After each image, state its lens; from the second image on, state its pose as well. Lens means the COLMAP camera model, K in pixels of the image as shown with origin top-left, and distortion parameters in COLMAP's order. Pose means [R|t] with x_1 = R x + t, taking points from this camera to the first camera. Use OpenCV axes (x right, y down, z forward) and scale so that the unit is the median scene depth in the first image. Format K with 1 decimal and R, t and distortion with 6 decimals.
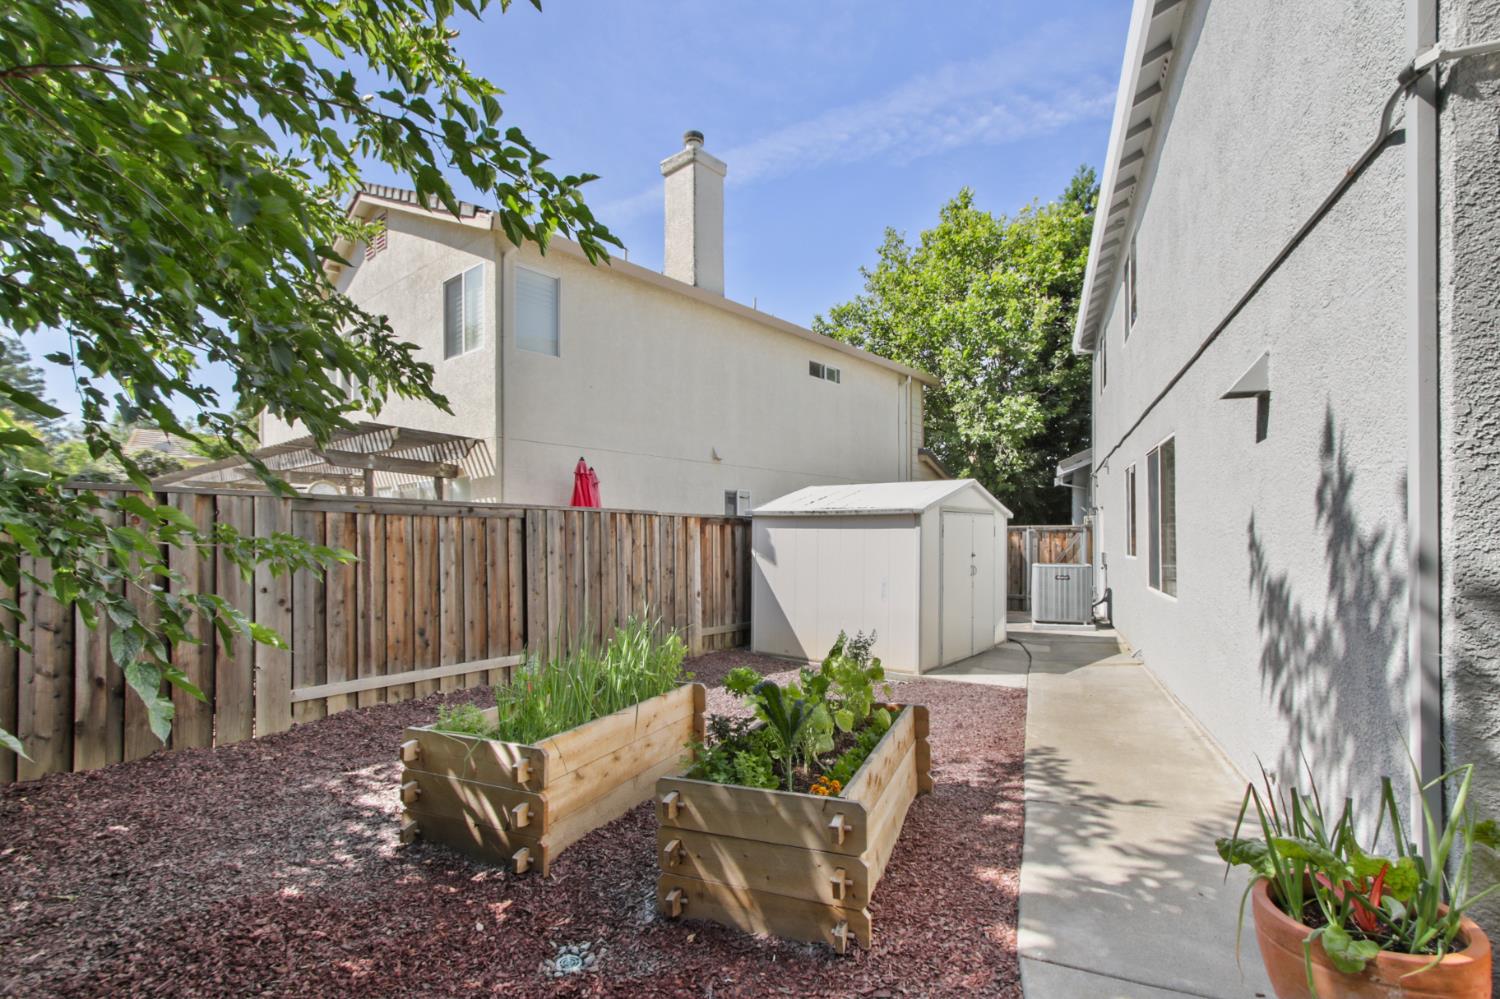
lens RADIAL K [[699.5, 0, 775.6], [0, 699.5, 533.4], [0, 0, 1]] dist [0.001381, 0.000243]
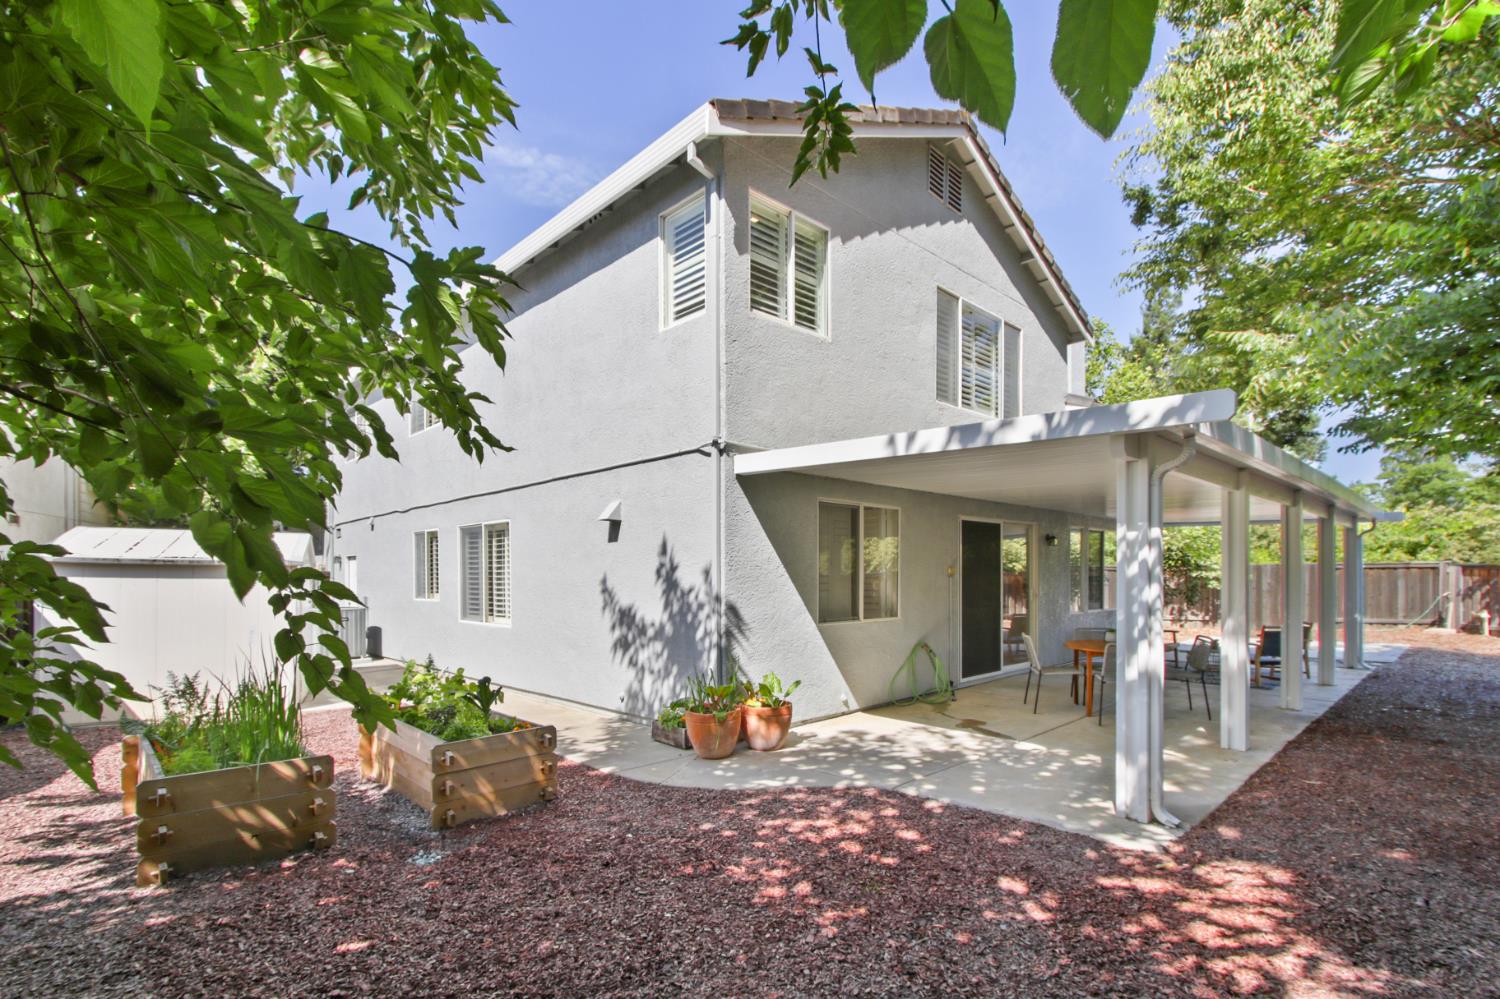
lens RADIAL K [[699.5, 0, 742.7], [0, 699.5, 572.9], [0, 0, 1]] dist [0.001381, 0.000243]
pose [[0.438095, 0.000664, 0.898928, -1.305906], [-0.004696, 0.999988, 0.001550, -0.054591], [-0.898916, -0.004900, 0.438093, -0.338636]]
